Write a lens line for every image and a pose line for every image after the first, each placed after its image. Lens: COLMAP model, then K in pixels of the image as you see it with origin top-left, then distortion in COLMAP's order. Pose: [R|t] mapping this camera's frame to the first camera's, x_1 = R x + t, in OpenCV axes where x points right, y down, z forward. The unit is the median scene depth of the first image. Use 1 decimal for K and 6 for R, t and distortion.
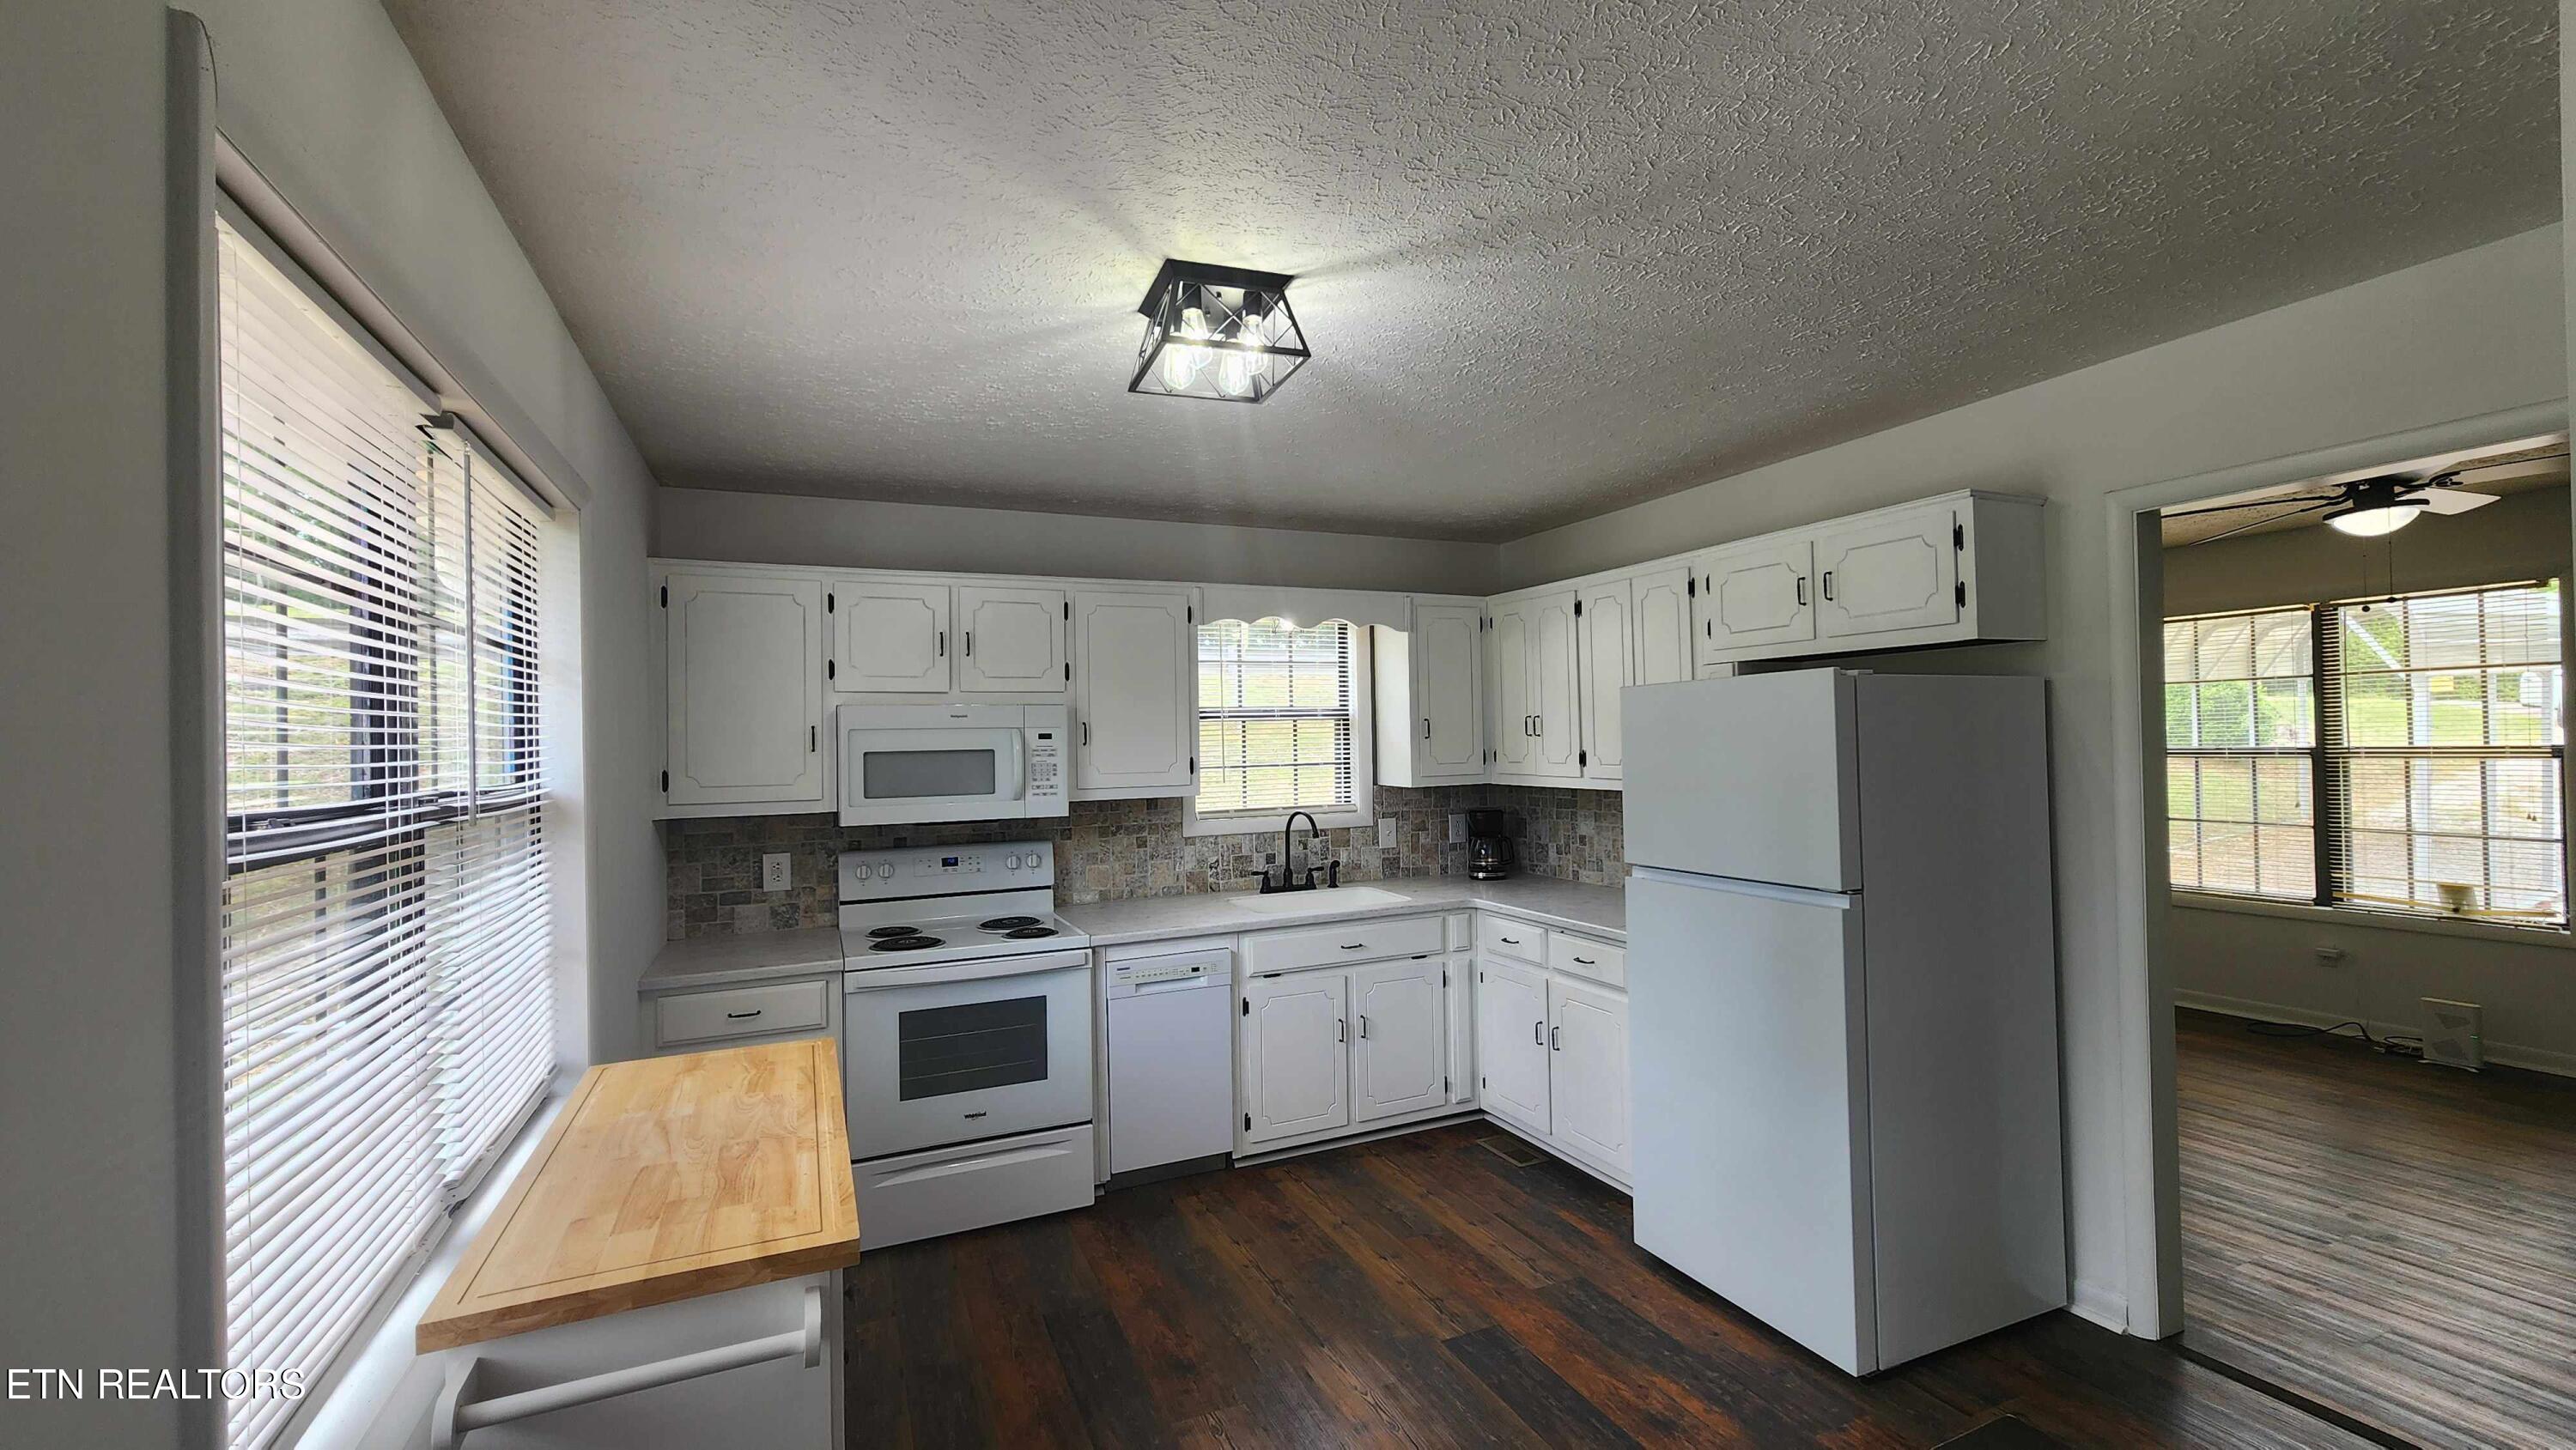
lens RADIAL K [[1061.5, 0, 1291.9], [0, 1061.5, 721.5], [0, 0, 1]] dist [-0.000022, 0.000438]
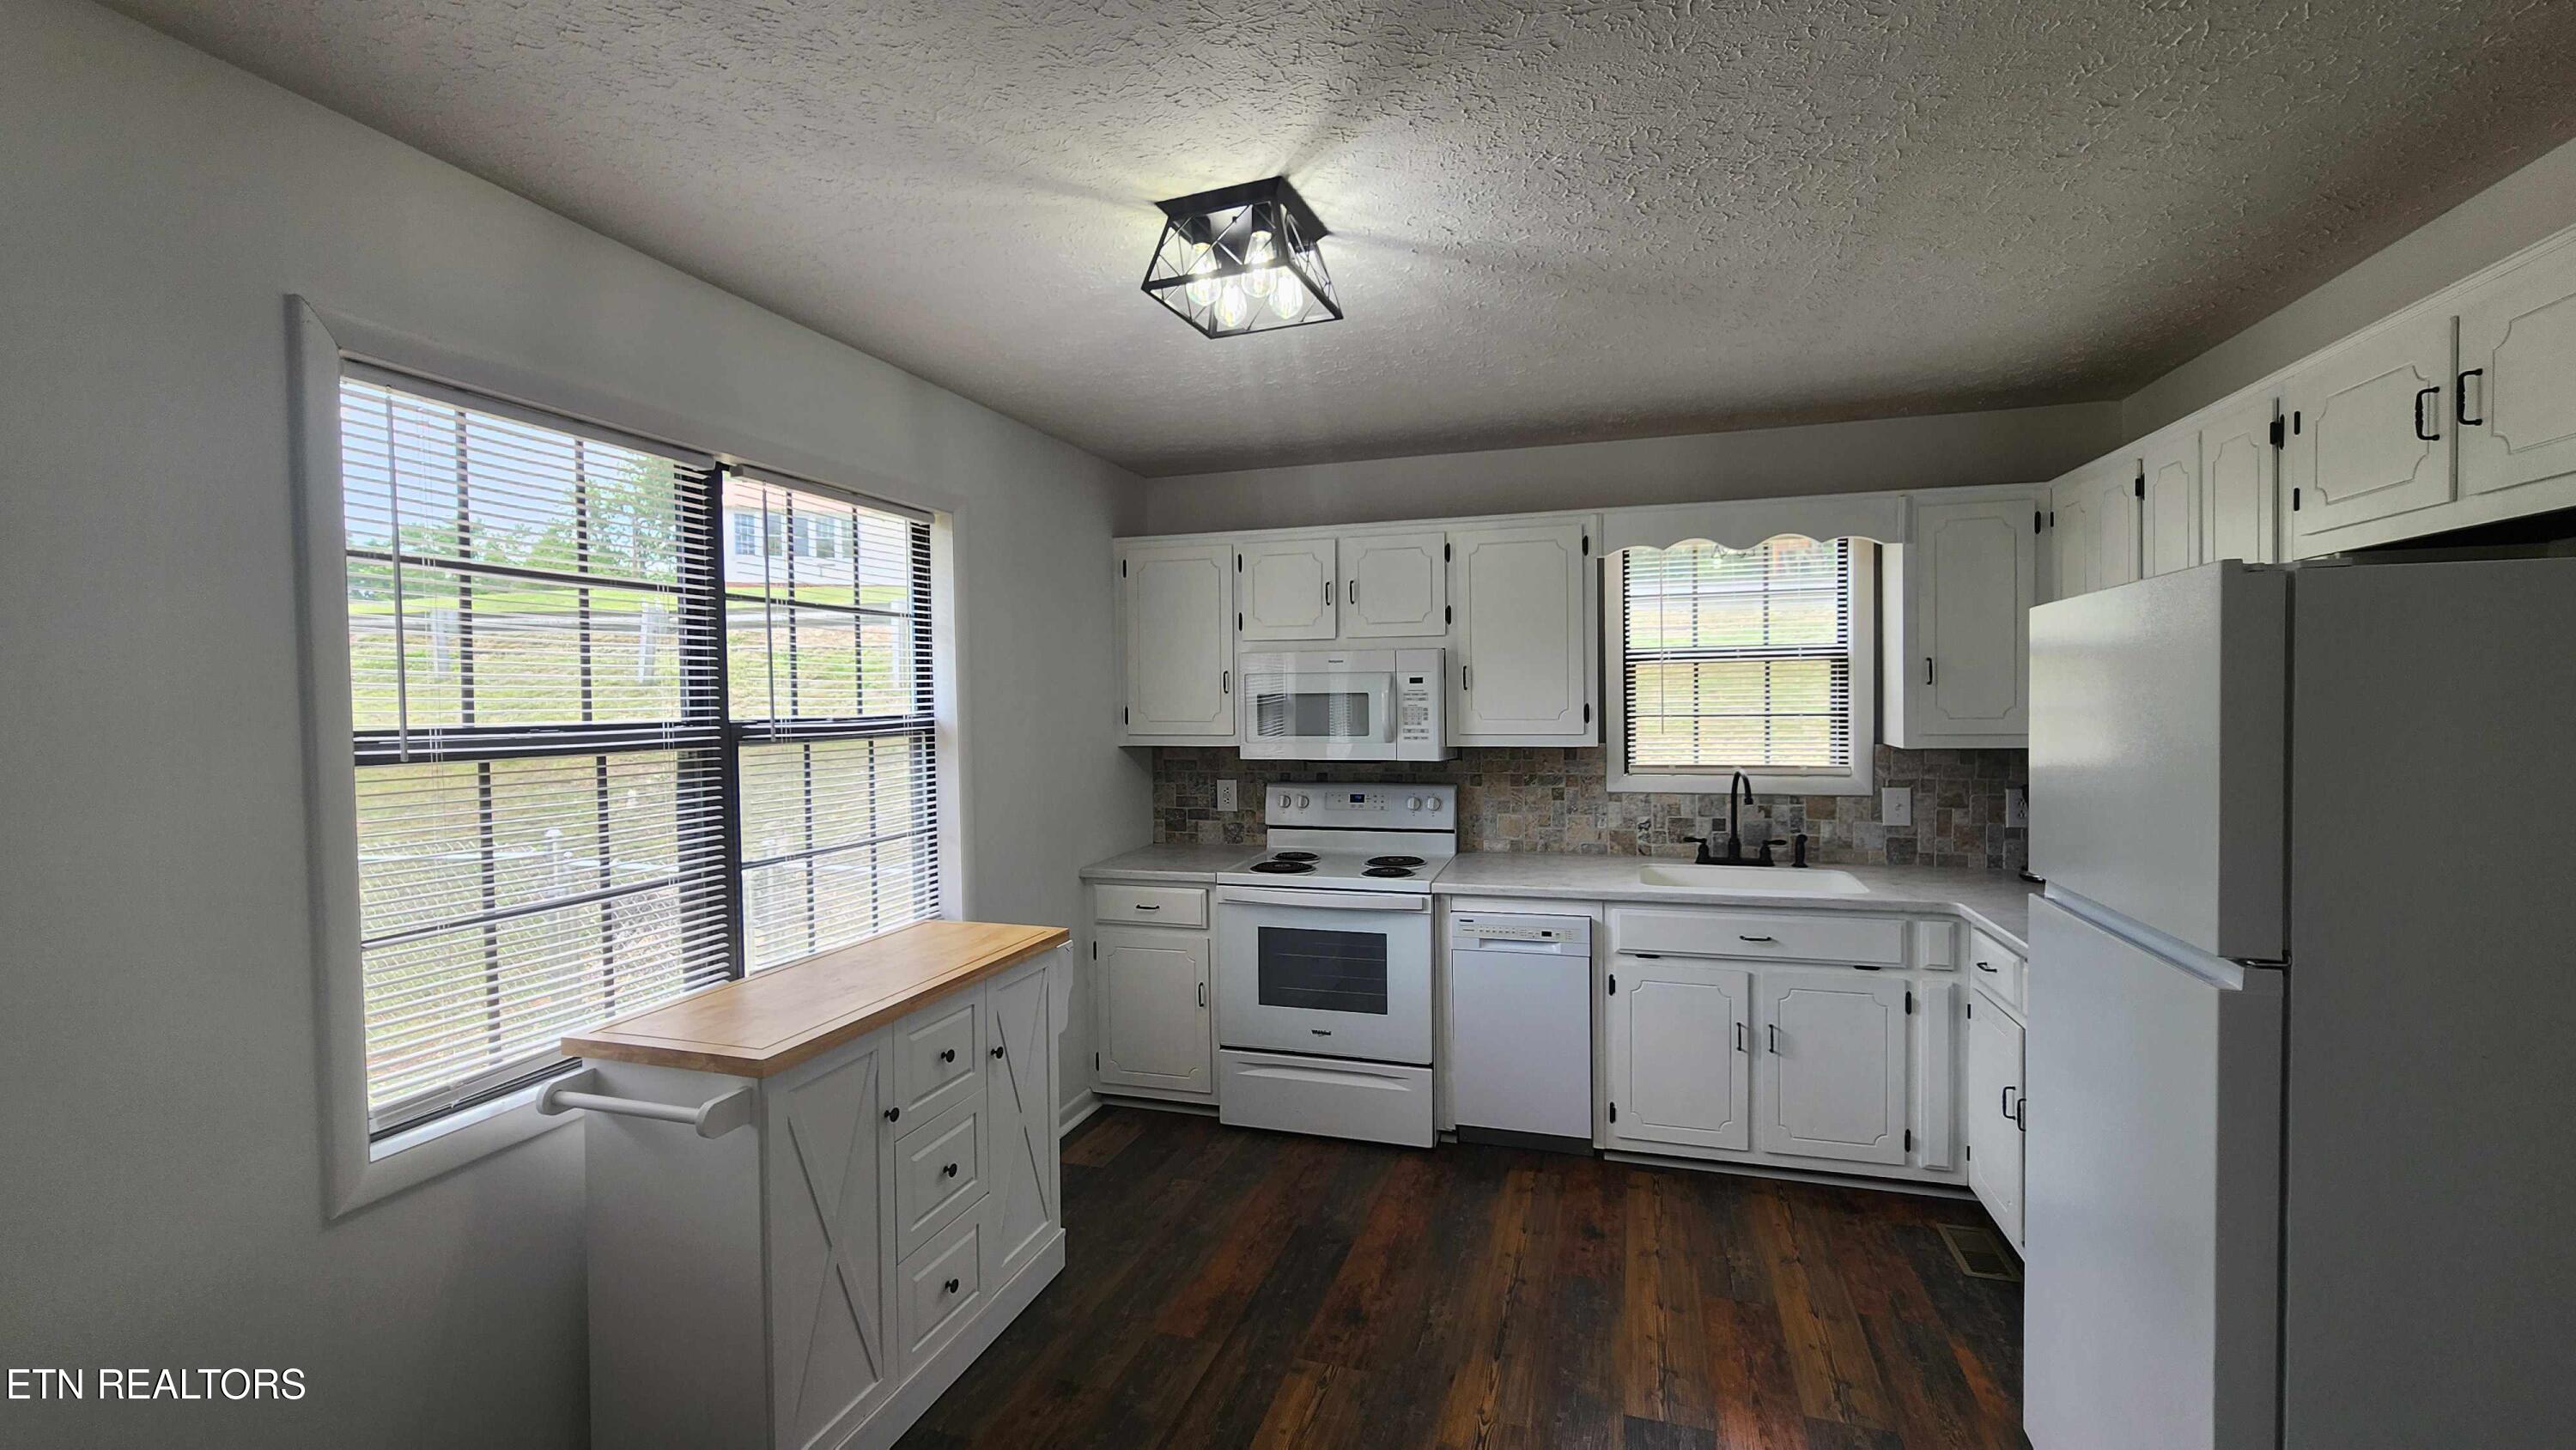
lens RADIAL K [[1061.5, 0, 1291.9], [0, 1061.5, 721.5], [0, 0, 1]] dist [-0.000022, 0.000438]
pose [[0.746536, 0.027232, -0.664787, 0.344143], [0.008384, 0.998698, 0.050324, 0.001047], [0.665292, -0.043142, 0.745336, 0.168822]]
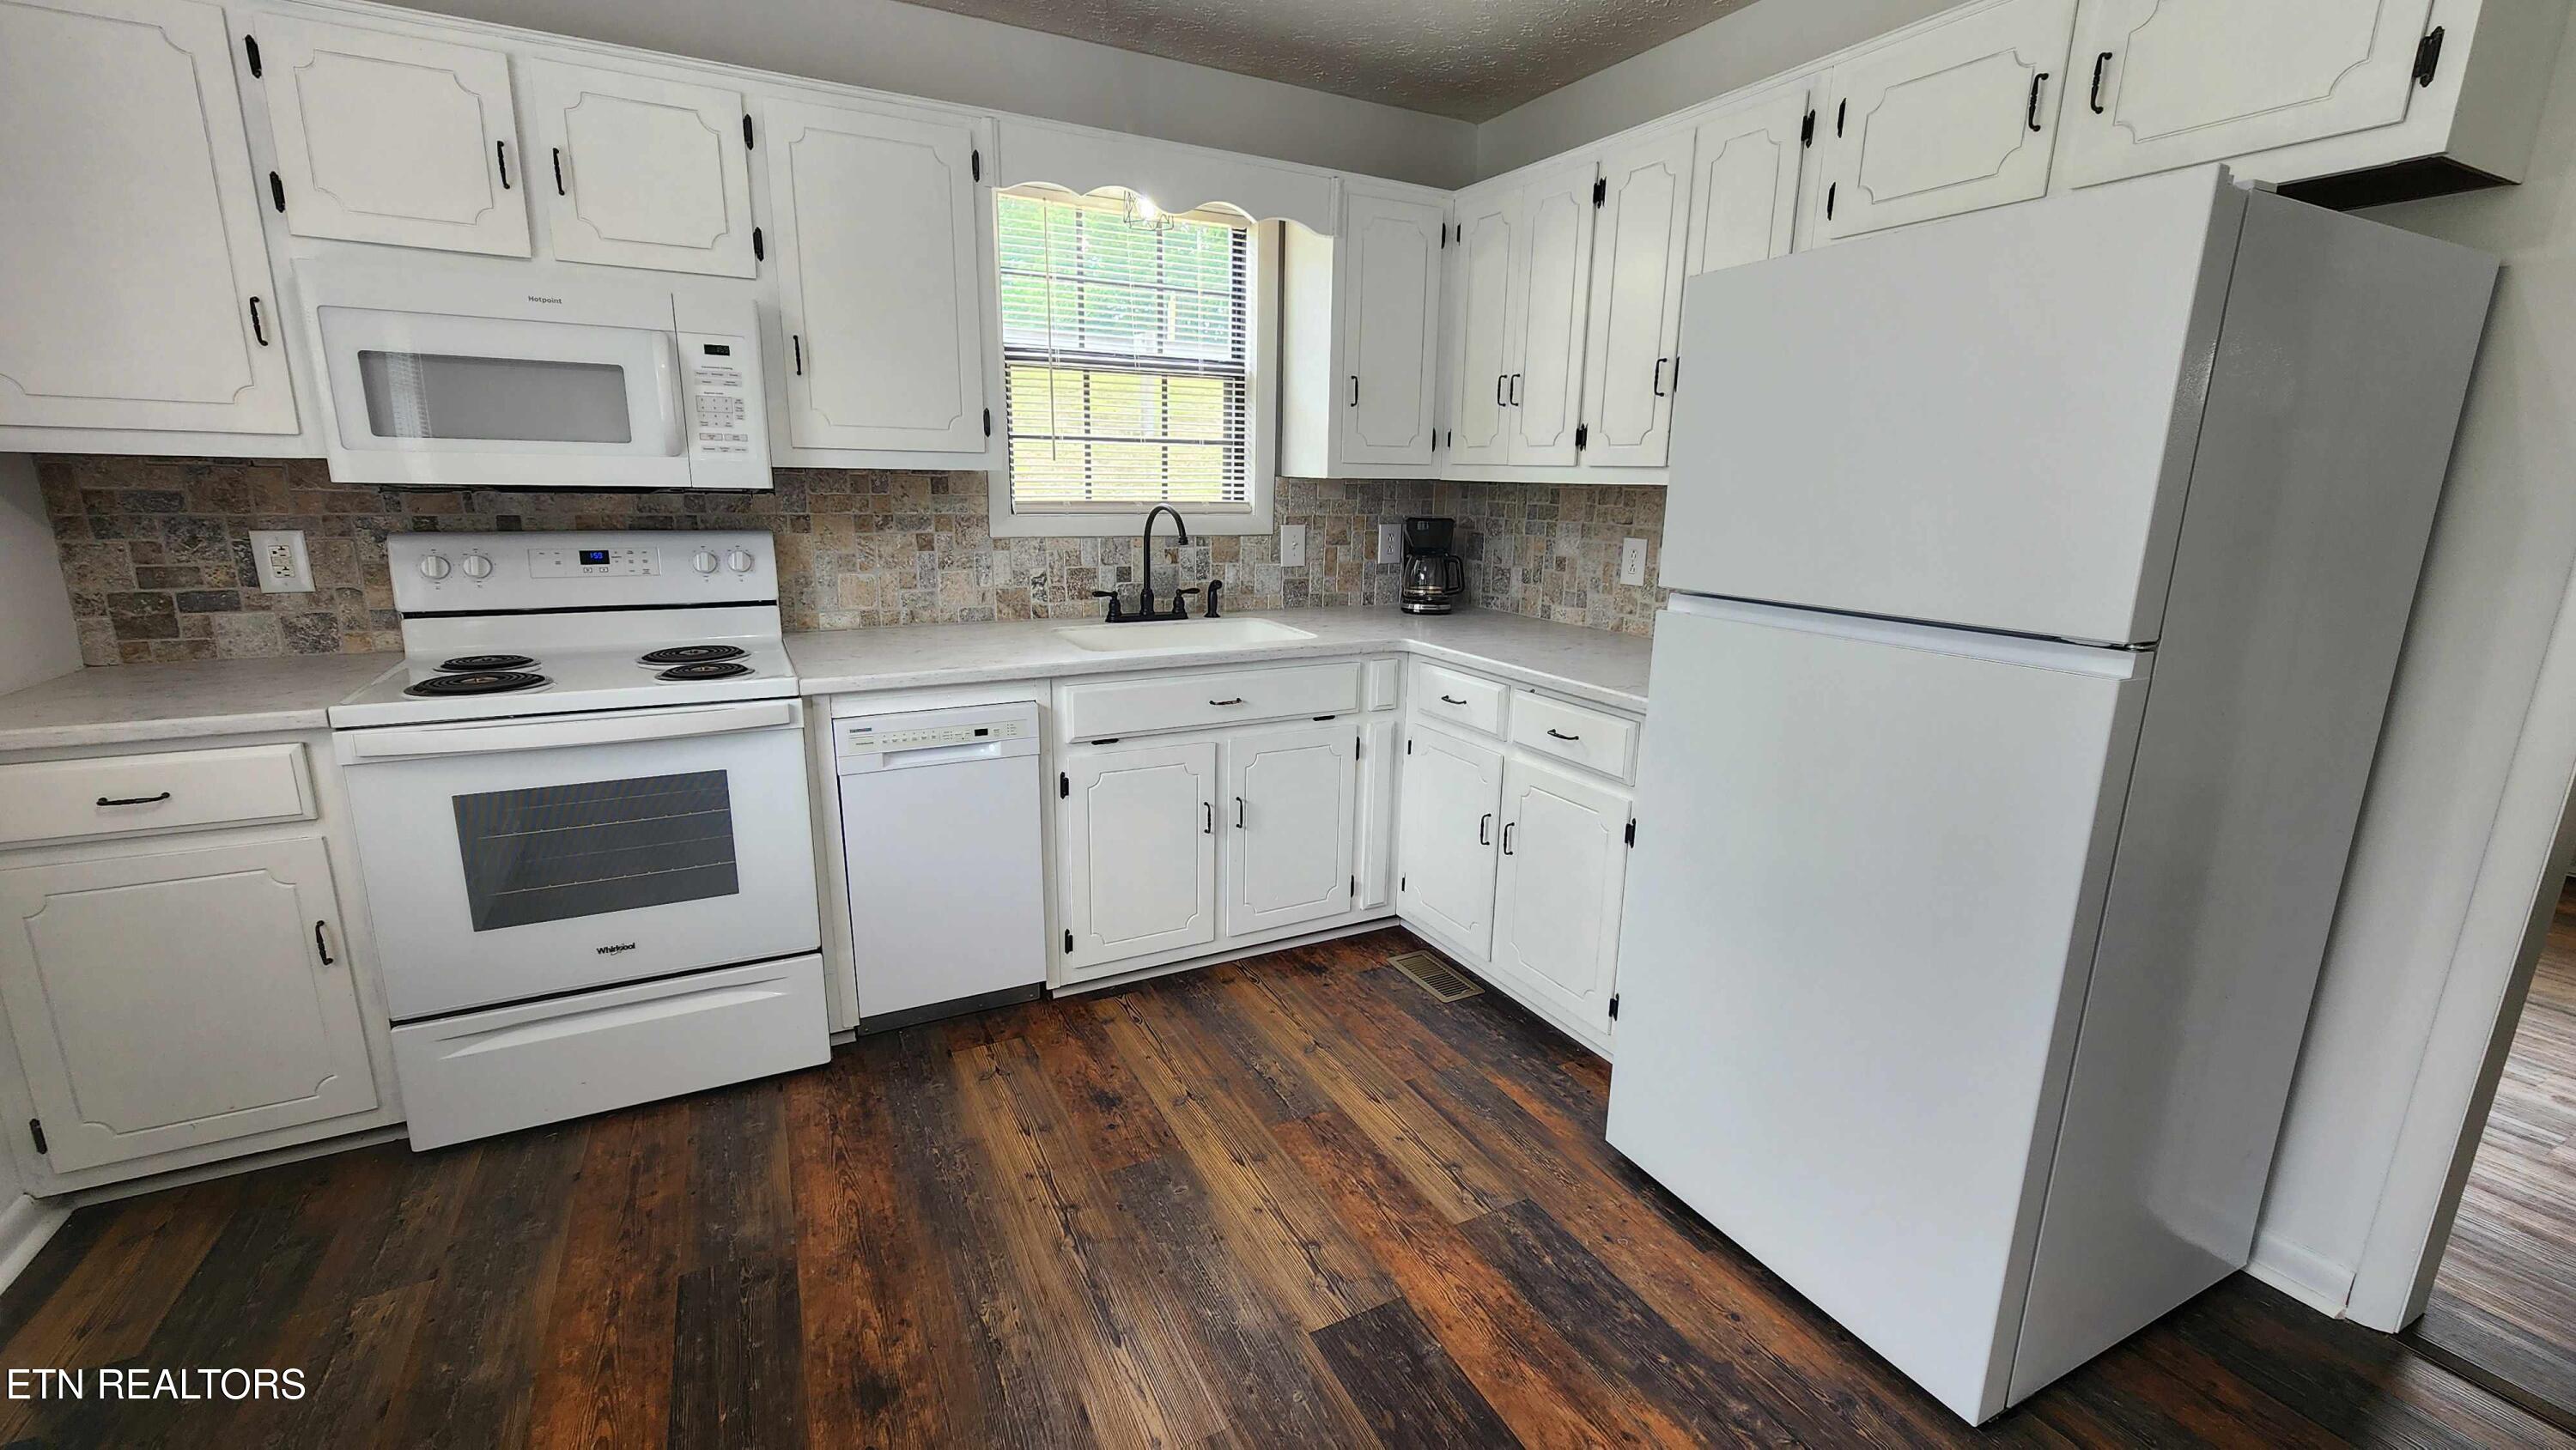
lens RADIAL K [[1061.5, 0, 1291.9], [0, 1061.5, 721.5], [0, 0, 1]] dist [-0.000022, 0.000438]
pose [[0.997543, 0.025170, 0.065386, 0.056995], [-0.040353, 0.969311, 0.242505, 0.058124], [-0.057275, -0.244548, 0.967944, 0.344498]]
